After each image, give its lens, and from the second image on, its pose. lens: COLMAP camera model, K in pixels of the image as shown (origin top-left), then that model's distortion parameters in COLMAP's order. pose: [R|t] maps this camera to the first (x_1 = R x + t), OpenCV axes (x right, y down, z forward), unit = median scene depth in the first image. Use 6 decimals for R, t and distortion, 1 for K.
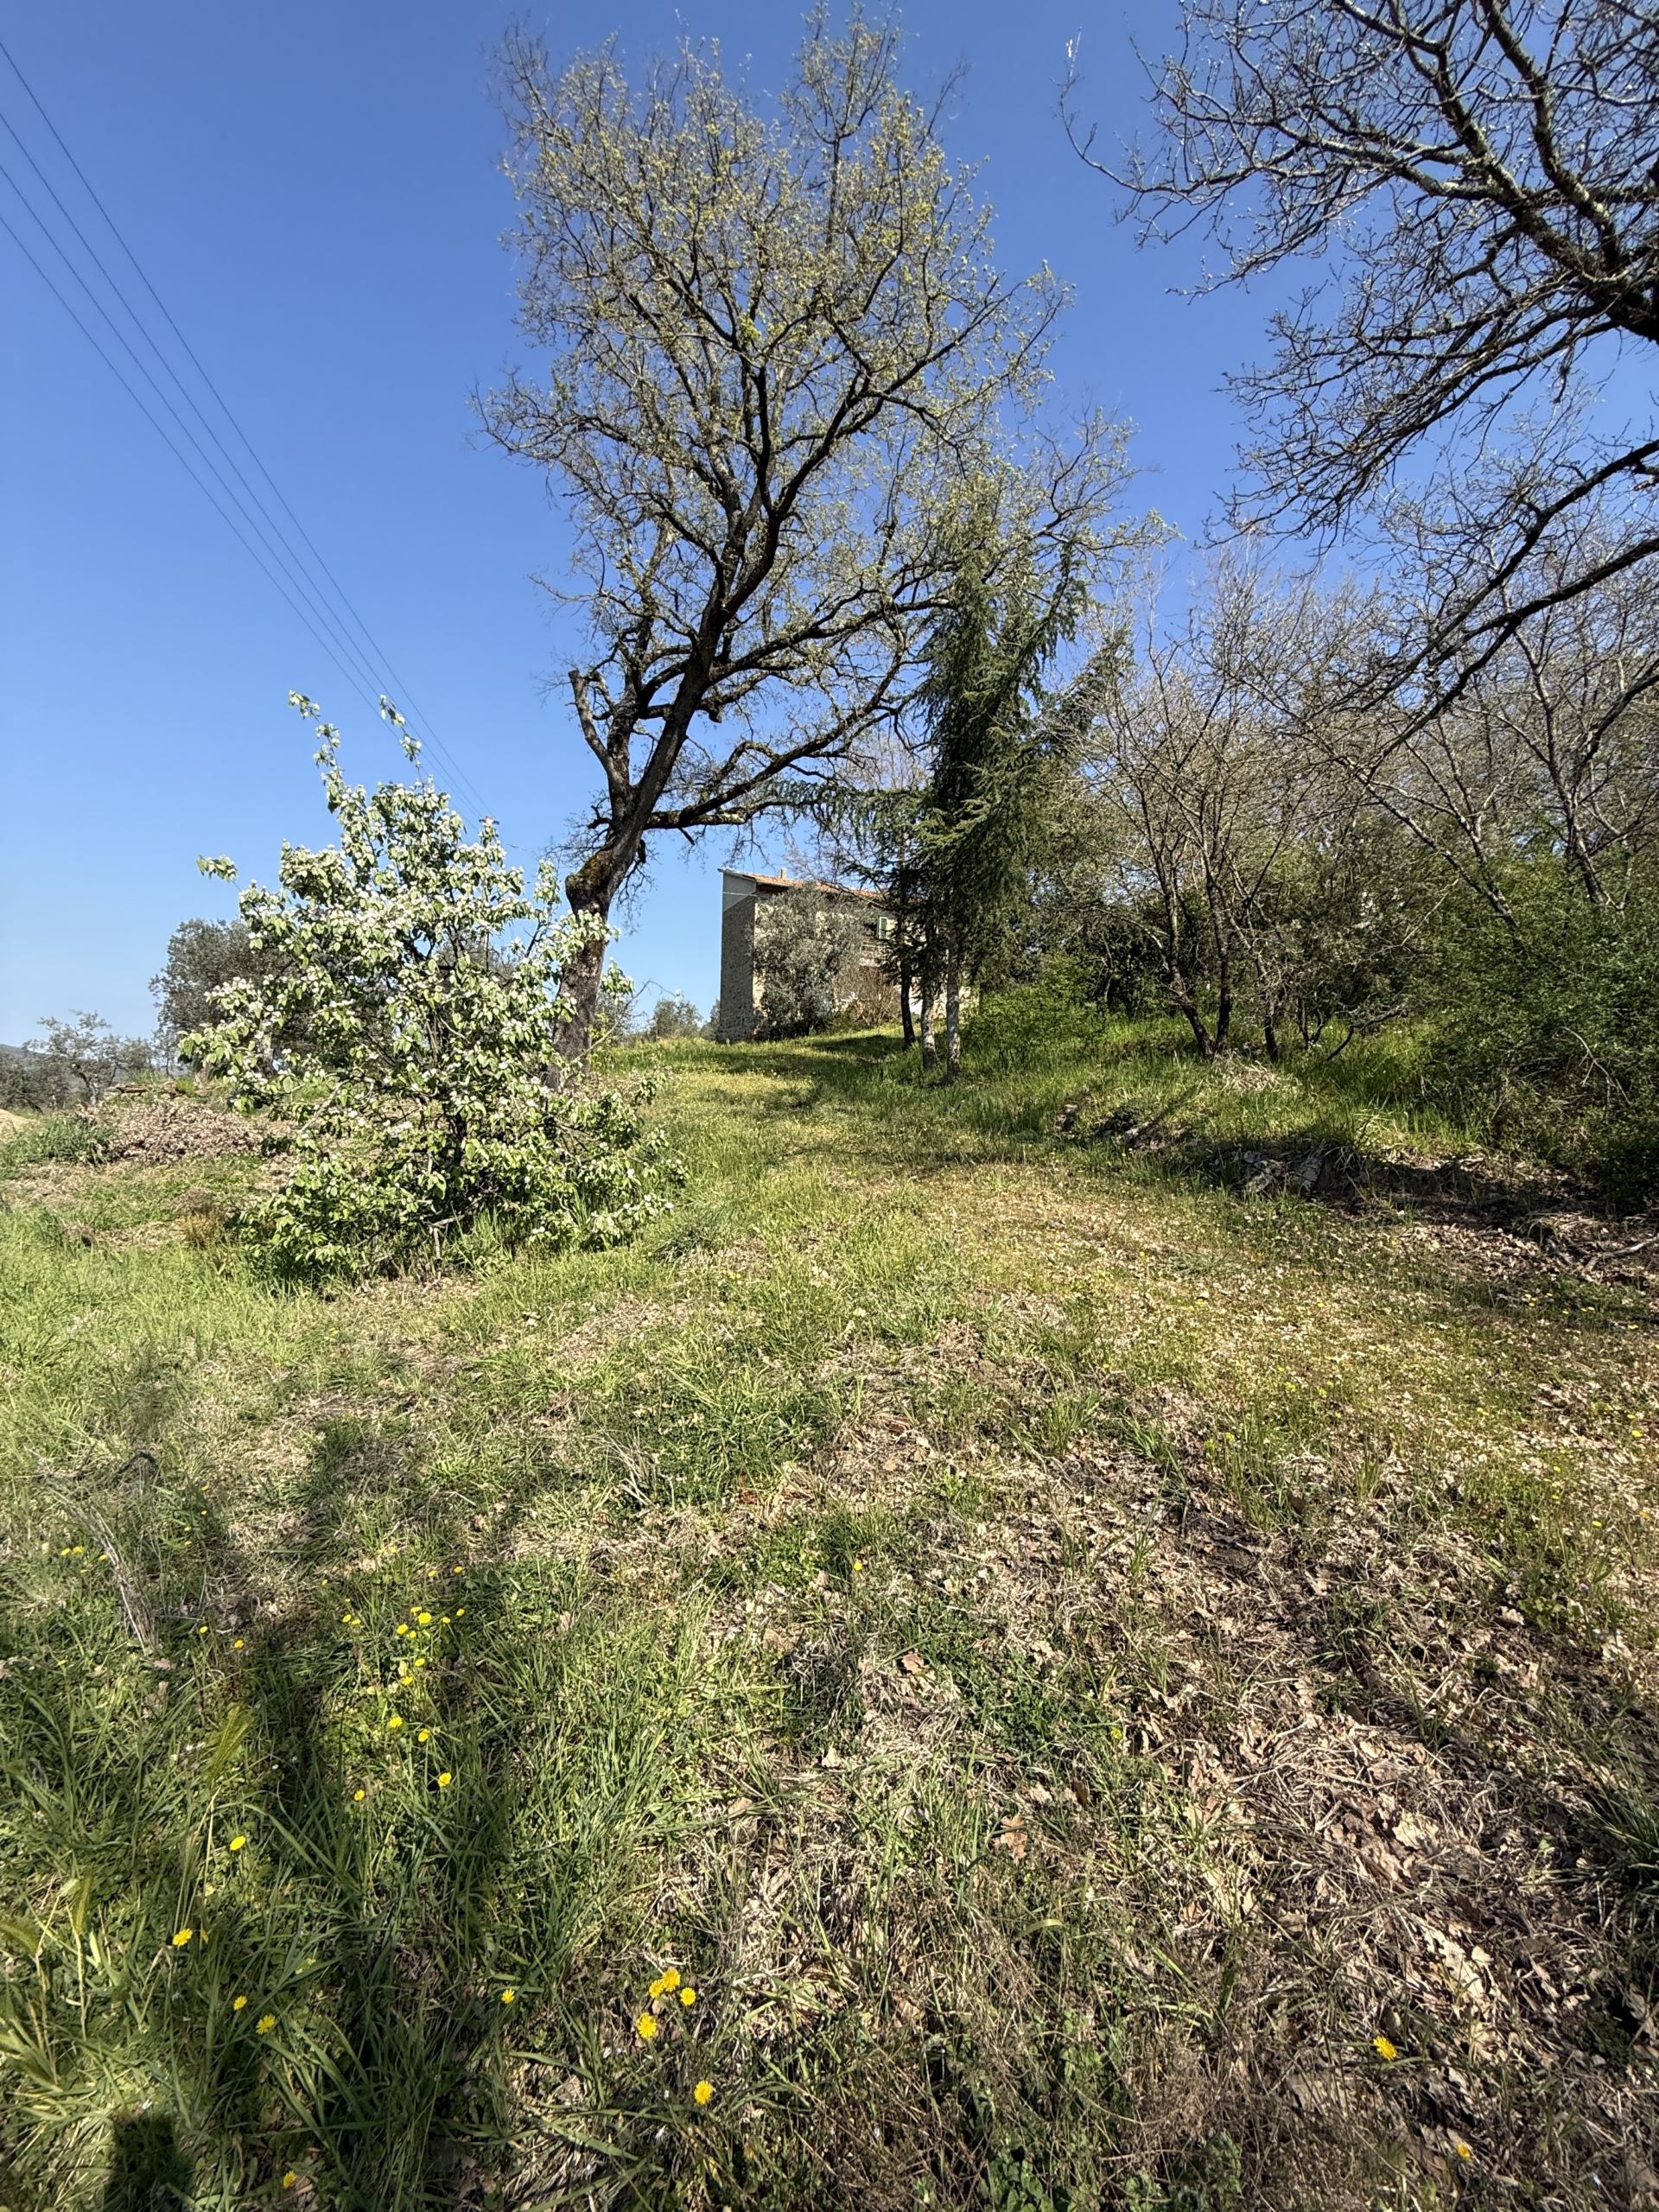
lens RADIAL K [[880.5, 0, 827.2], [0, 880.5, 1102.0], [0, 0, 1]] dist [-0.001503, 0.000217]
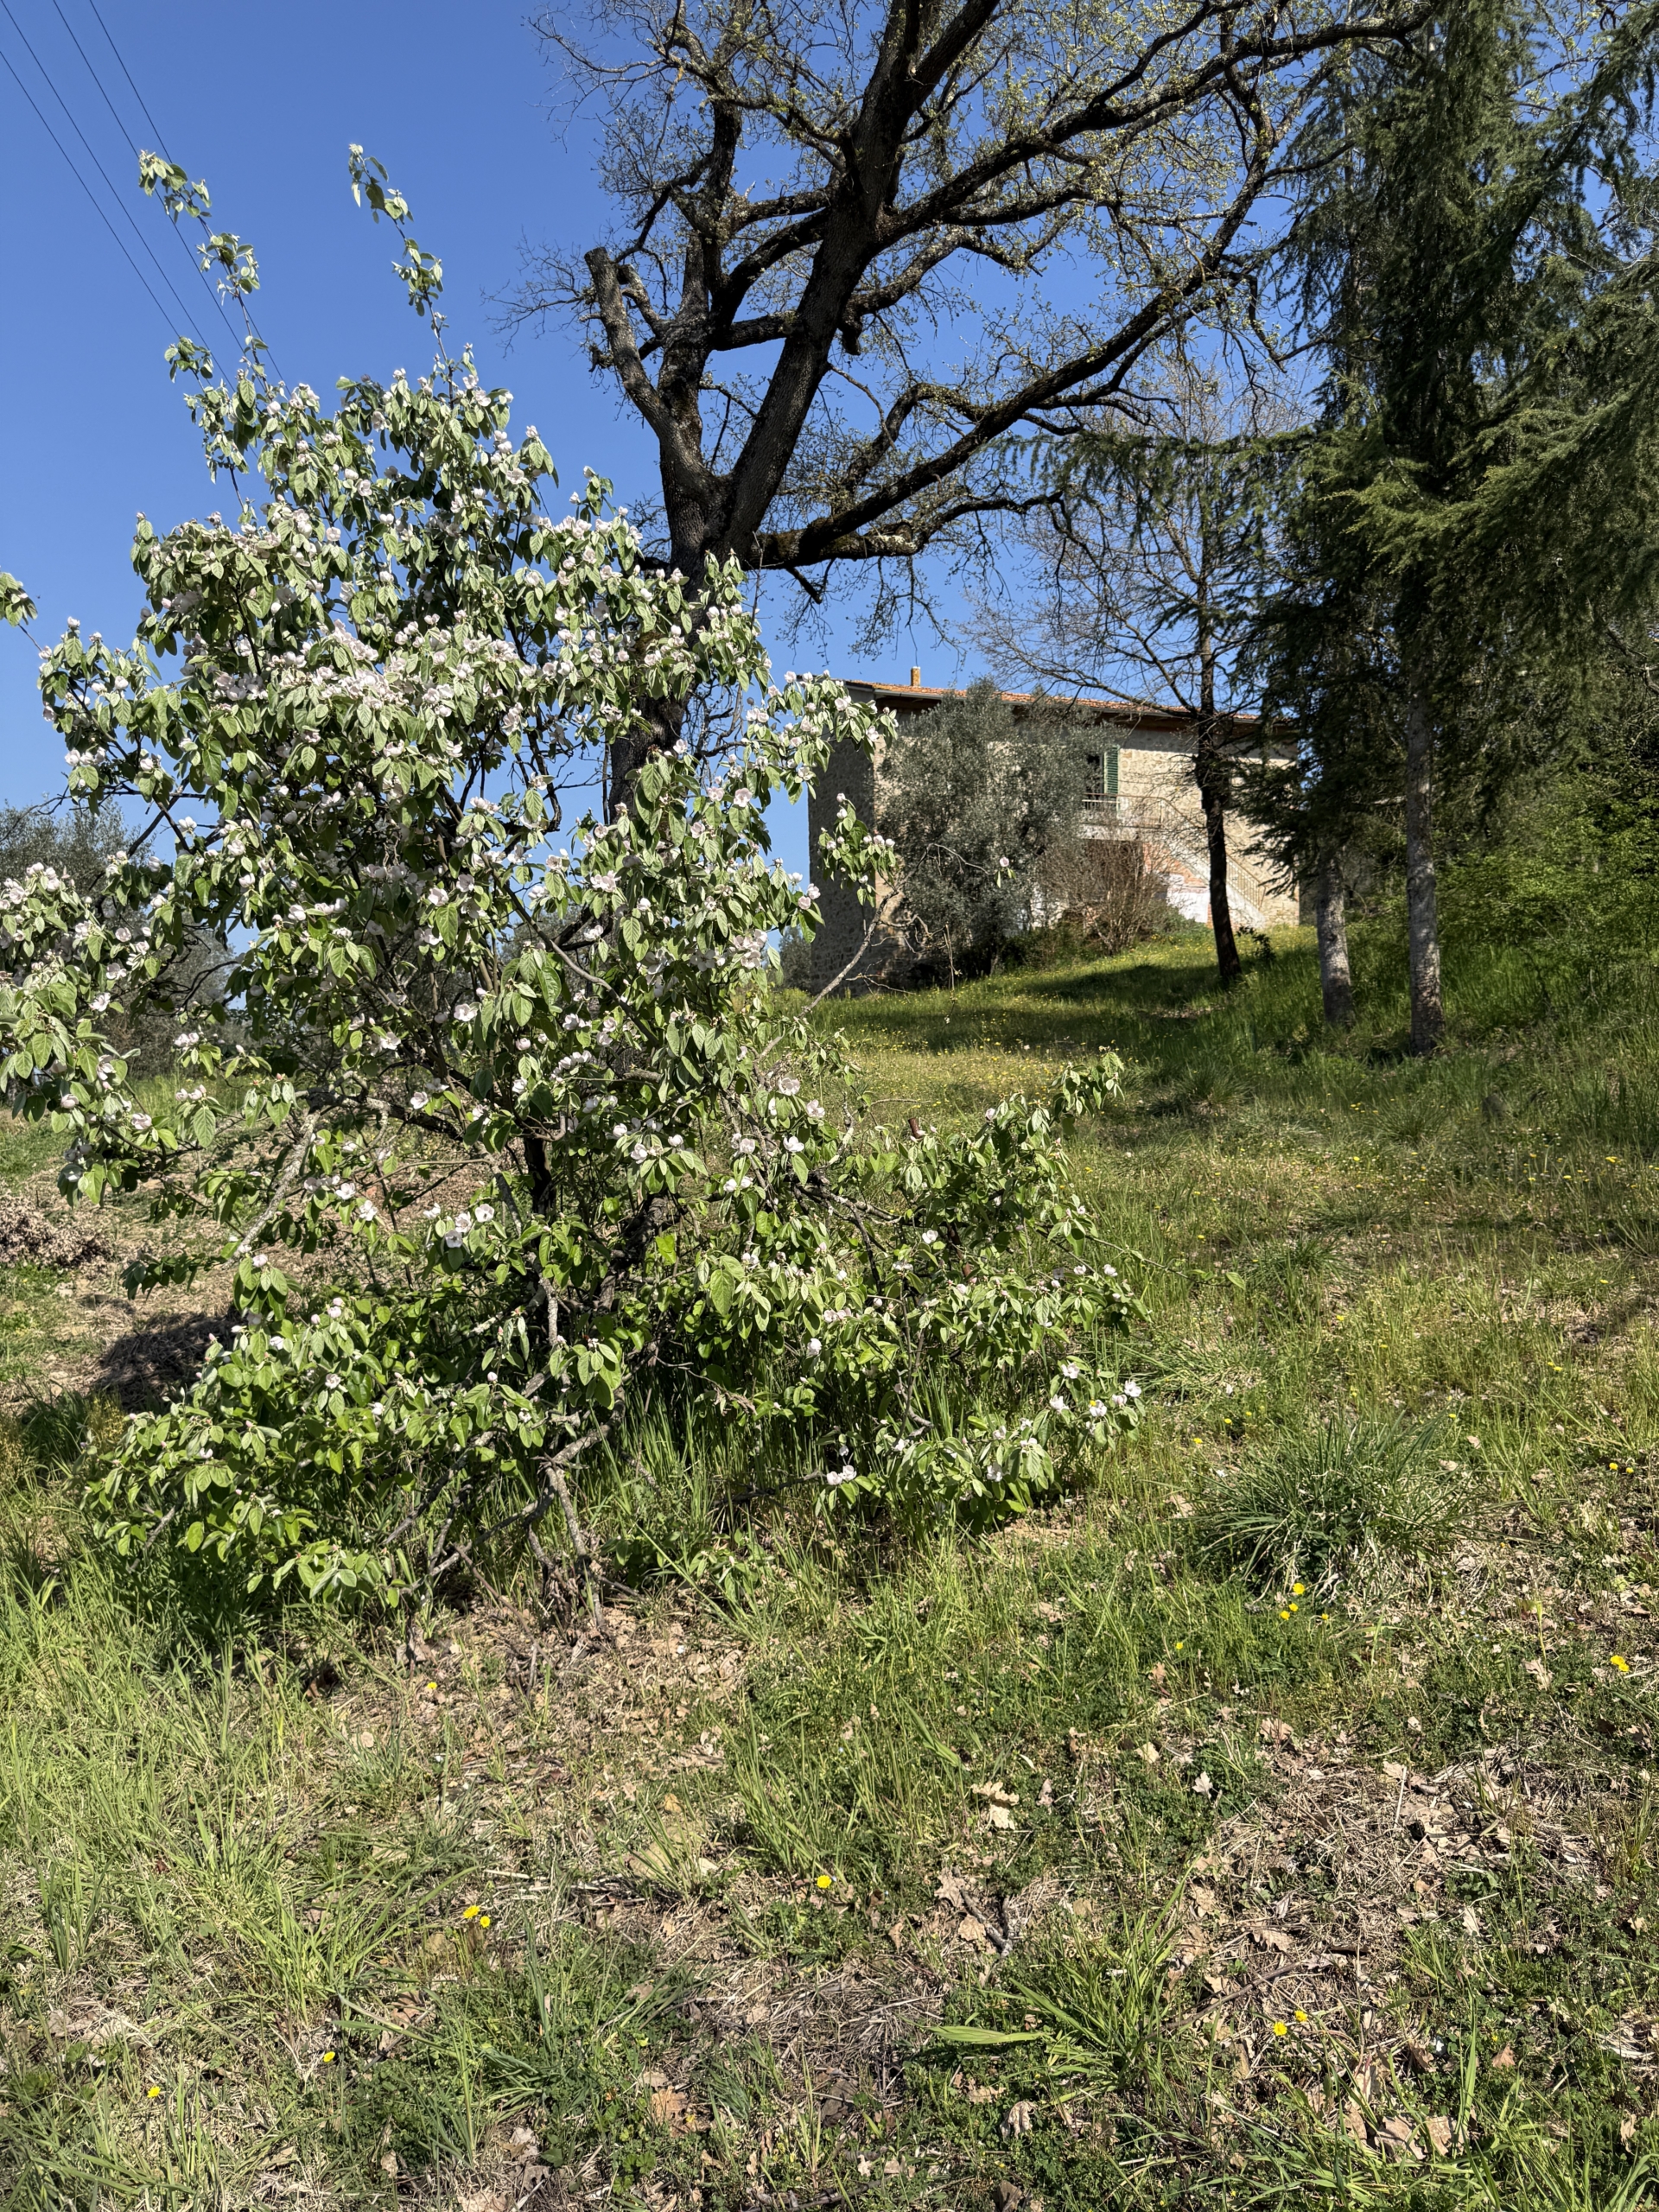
lens RADIAL K [[1561.7, 0, 832.5], [0, 1561.7, 1105.8], [0, 0, 1]] dist [0.045392, -0.043532]
pose [[0.995927, -0.042097, -0.079727, -0.104177], [0.042467, 0.999094, 0.002953, -0.006721], [0.079530, -0.006326, 0.996812, 0.124521]]
